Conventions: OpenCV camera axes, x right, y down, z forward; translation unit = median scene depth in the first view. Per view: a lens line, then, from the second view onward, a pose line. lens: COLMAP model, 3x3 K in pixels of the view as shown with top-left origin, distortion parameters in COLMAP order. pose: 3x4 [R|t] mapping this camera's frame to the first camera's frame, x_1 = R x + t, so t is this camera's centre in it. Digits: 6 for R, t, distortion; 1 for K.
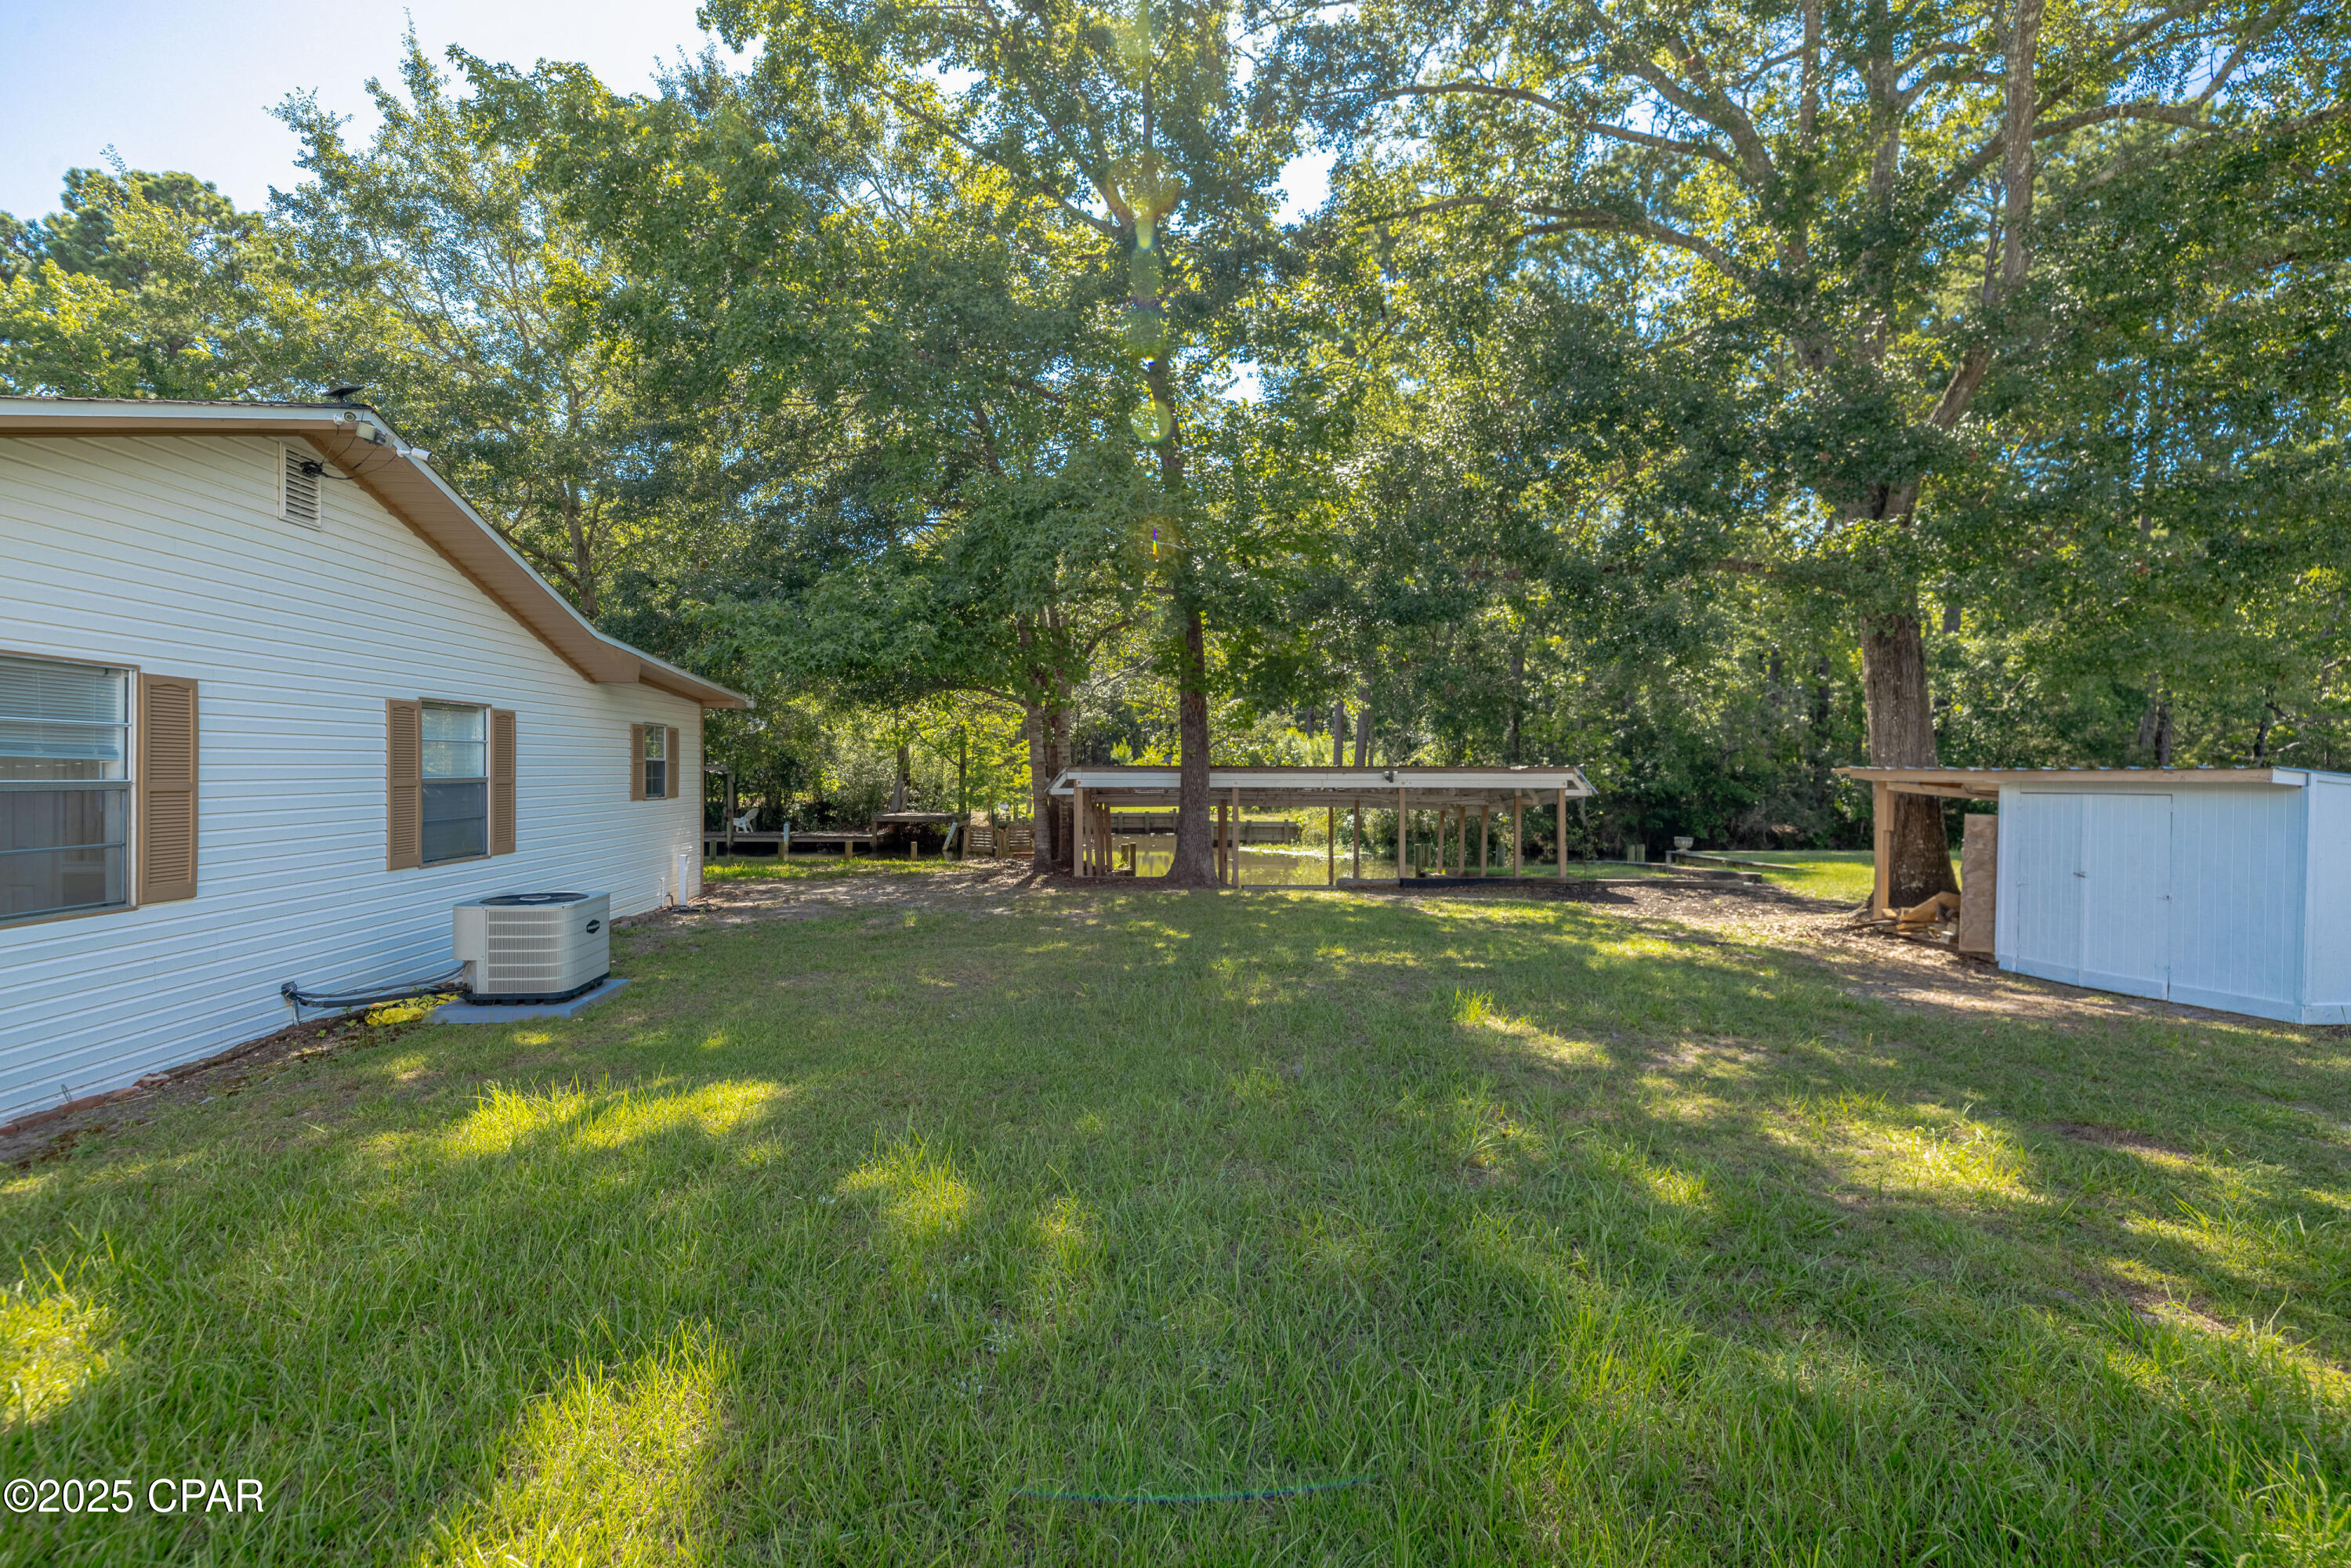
lens RADIAL K [[1012.0, 0, 1163.7], [0, 1012.0, 778.4], [0, 0, 1]] dist [-0.004621, 0.001728]
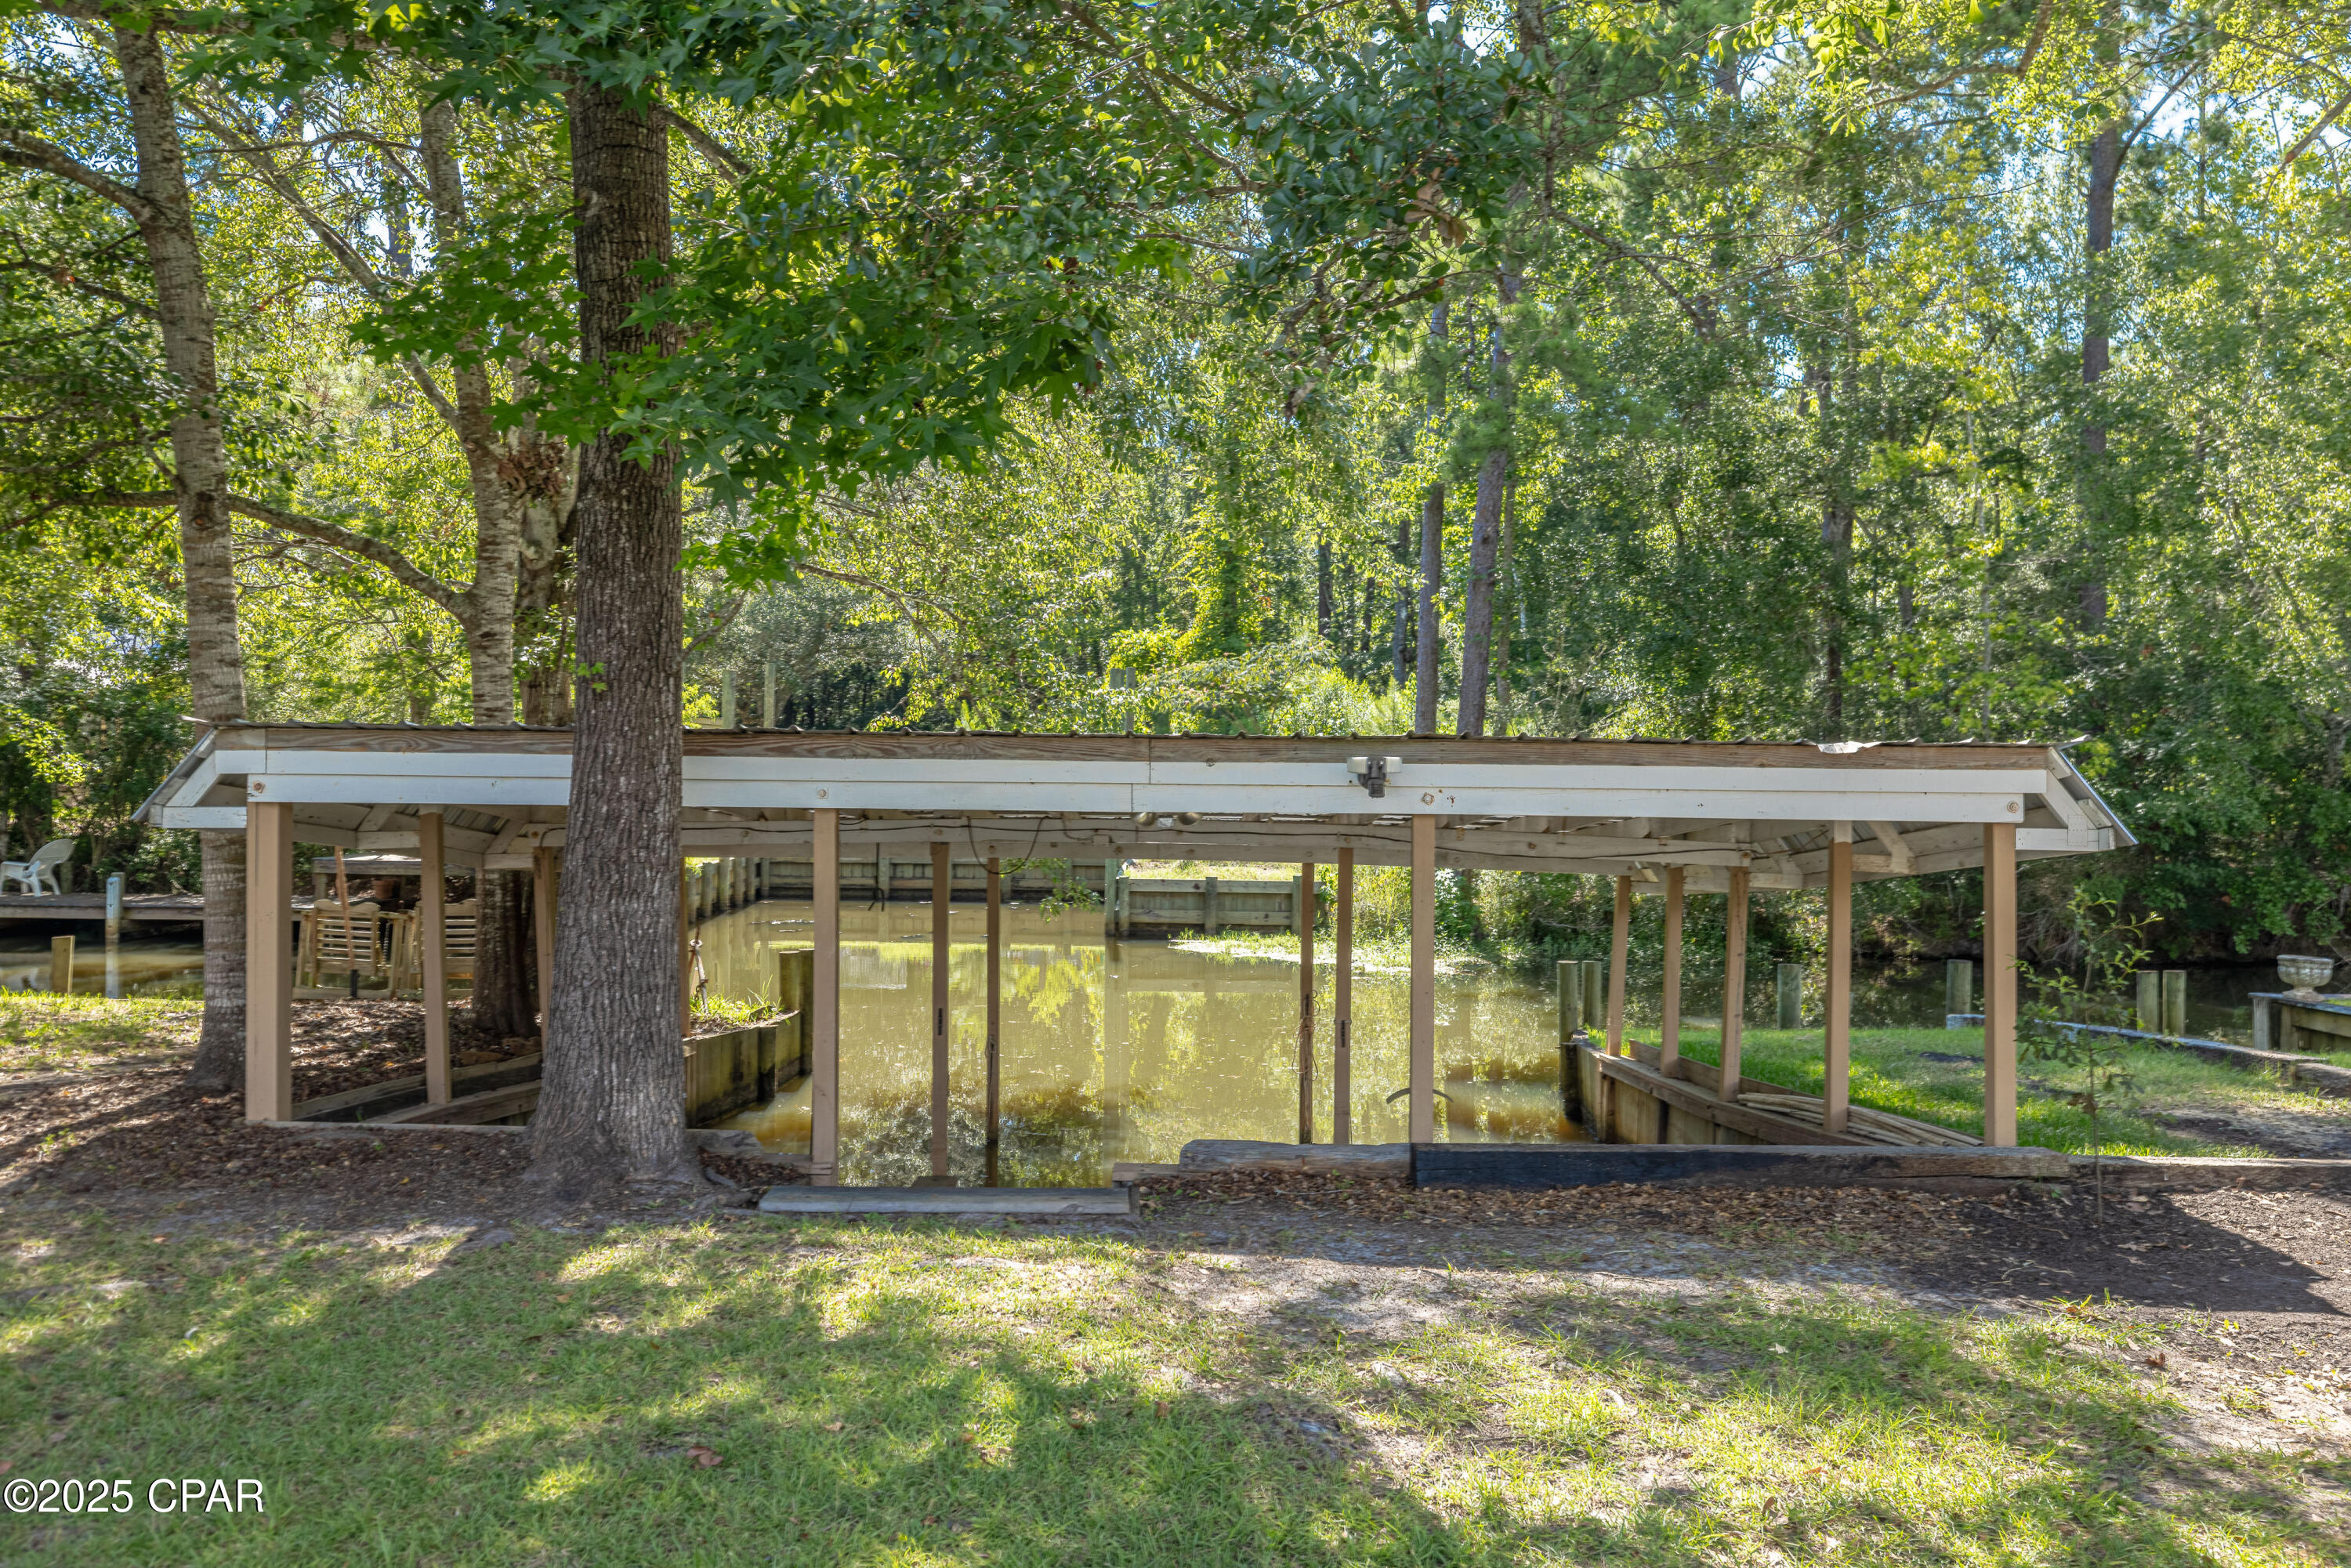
lens RADIAL K [[1899.9, 0, 1173.8], [0, 1899.9, 781.0], [0, 0, 1]] dist [-0.000786, 0.002831]
pose [[0.999957, 0.009097, 0.001731, 0.071586], [-0.009097, 0.999959, 0.000475, 0.000071], [-0.001727, -0.000491, 0.999998, 0.207146]]
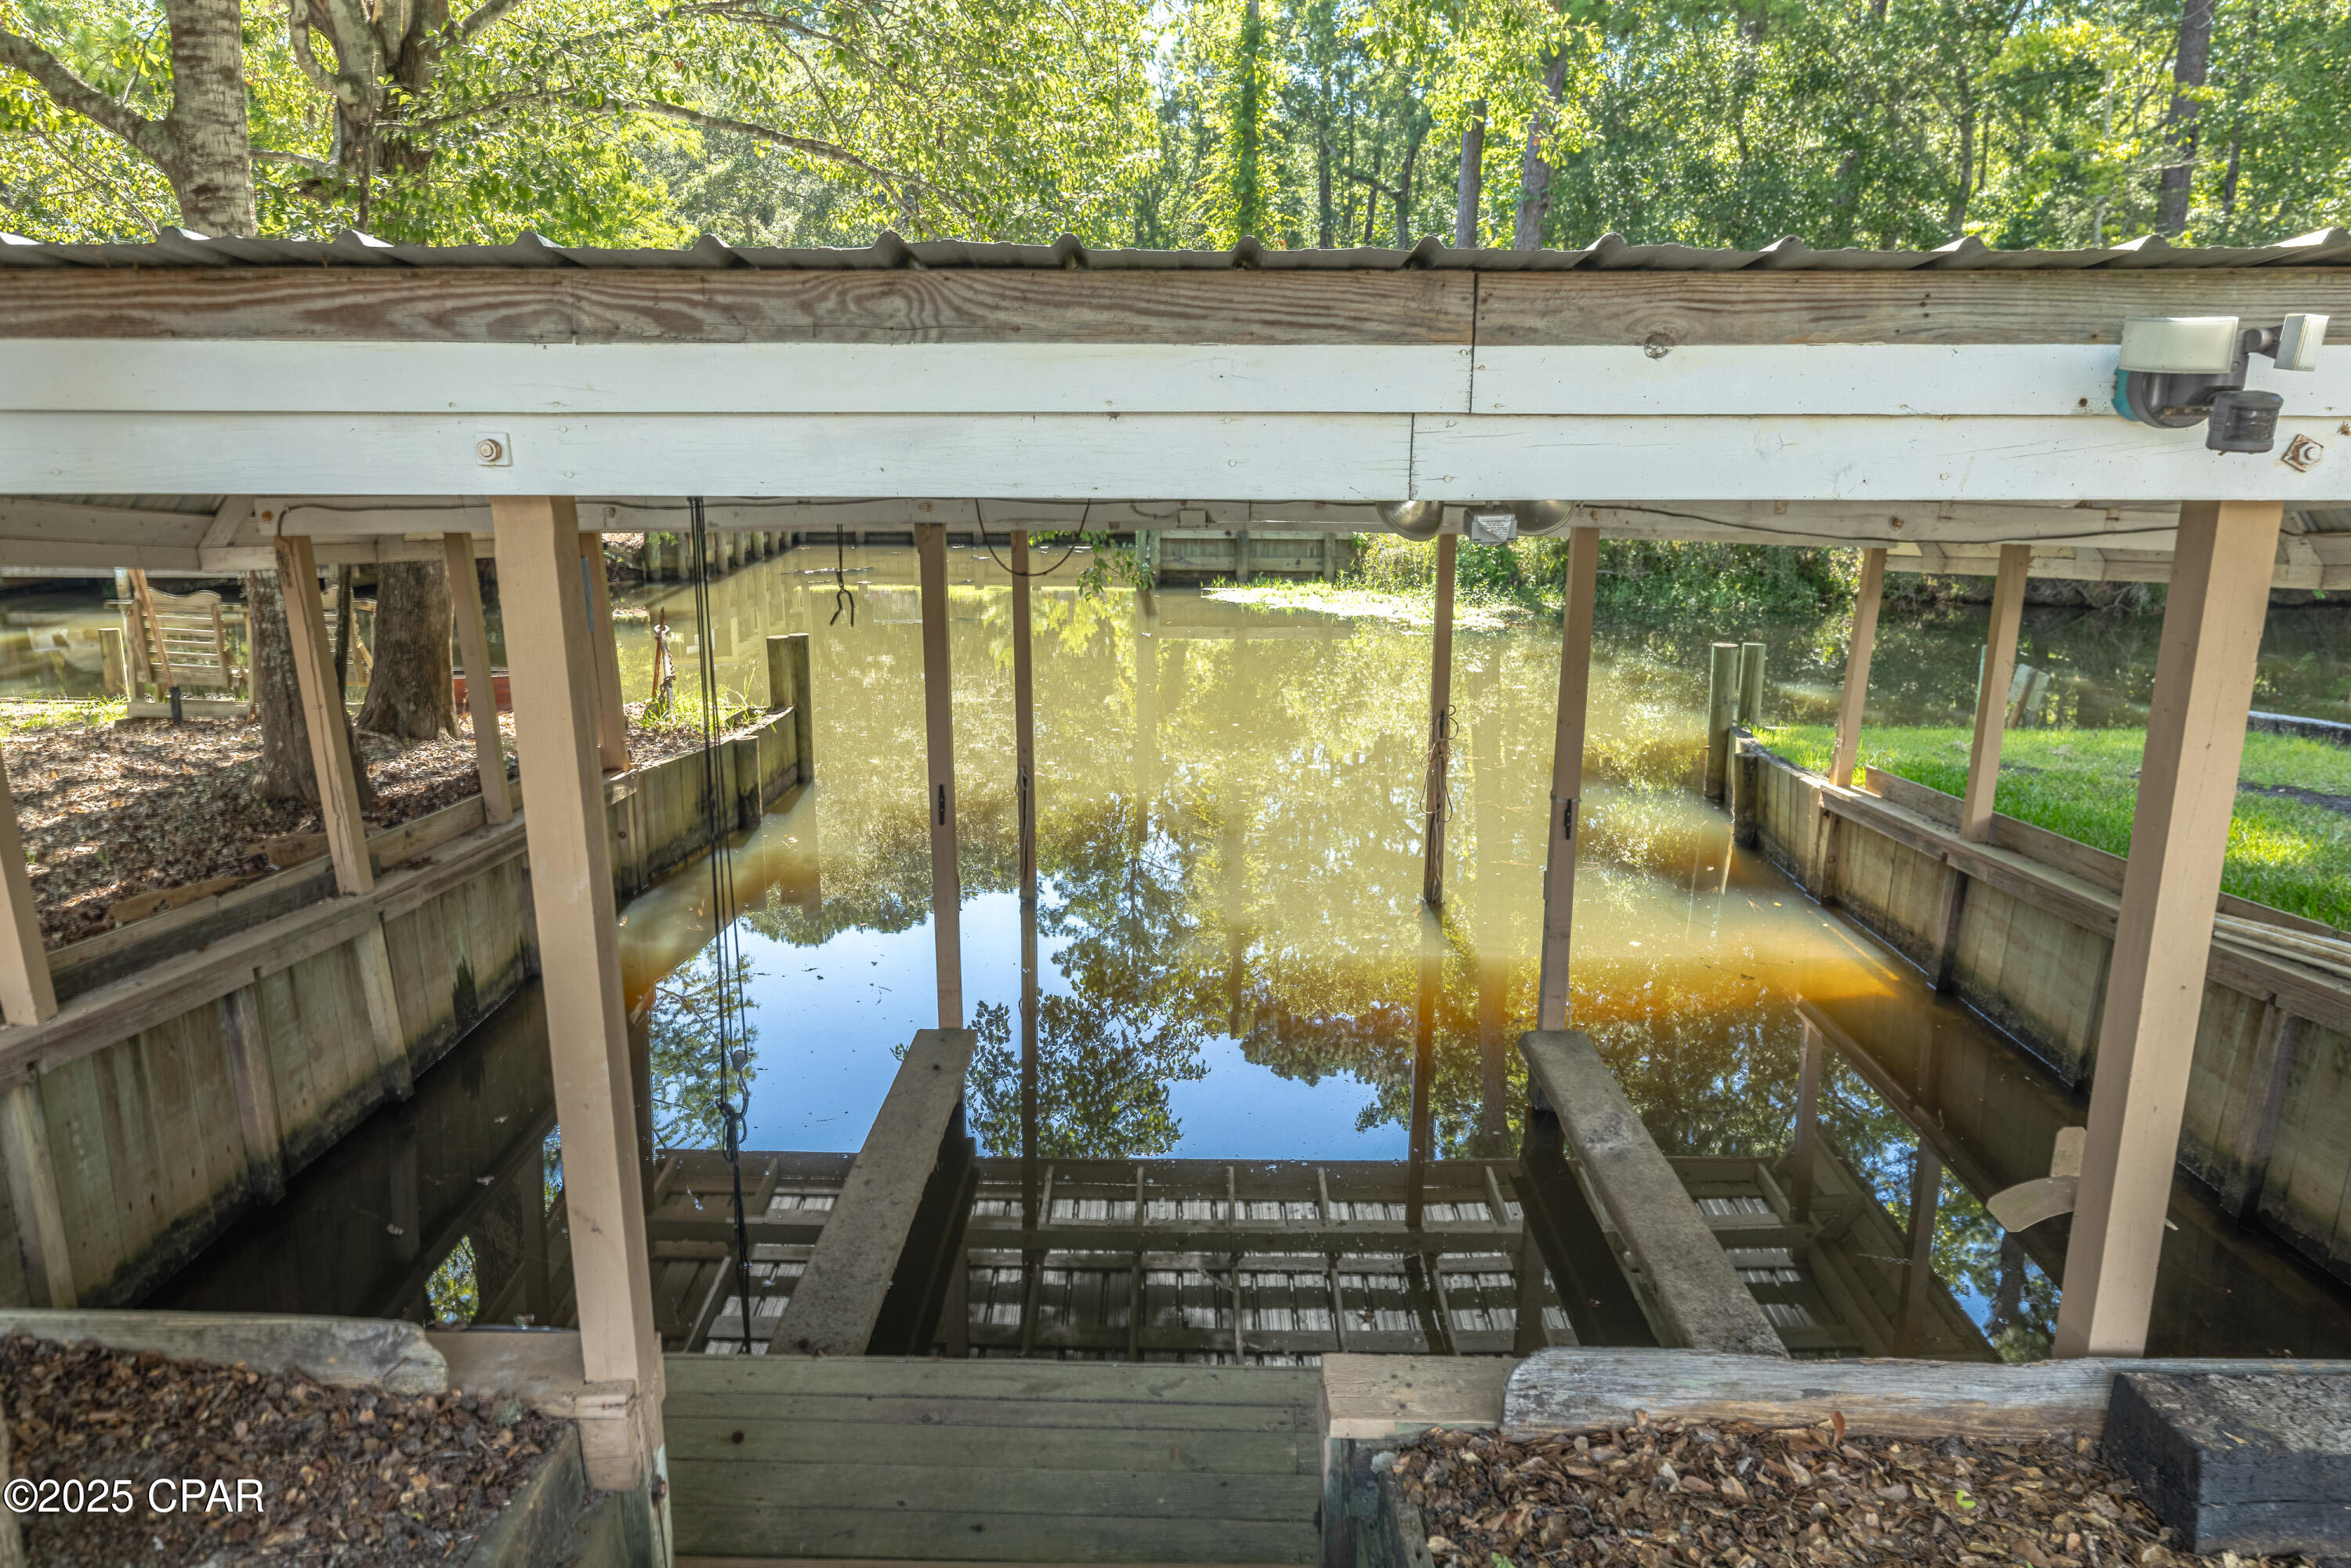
lens RADIAL K [[1549.0, 0, 1169.2], [0, 1549.0, 781.2], [0, 0, 1]] dist [-0.004053, 0.003983]
pose [[0.999999, 0.001549, -0.000061, 0.057636], [-0.001496, 0.974528, 0.224260, 0.000944], [0.000407, -0.224260, 0.974529, 0.366392]]
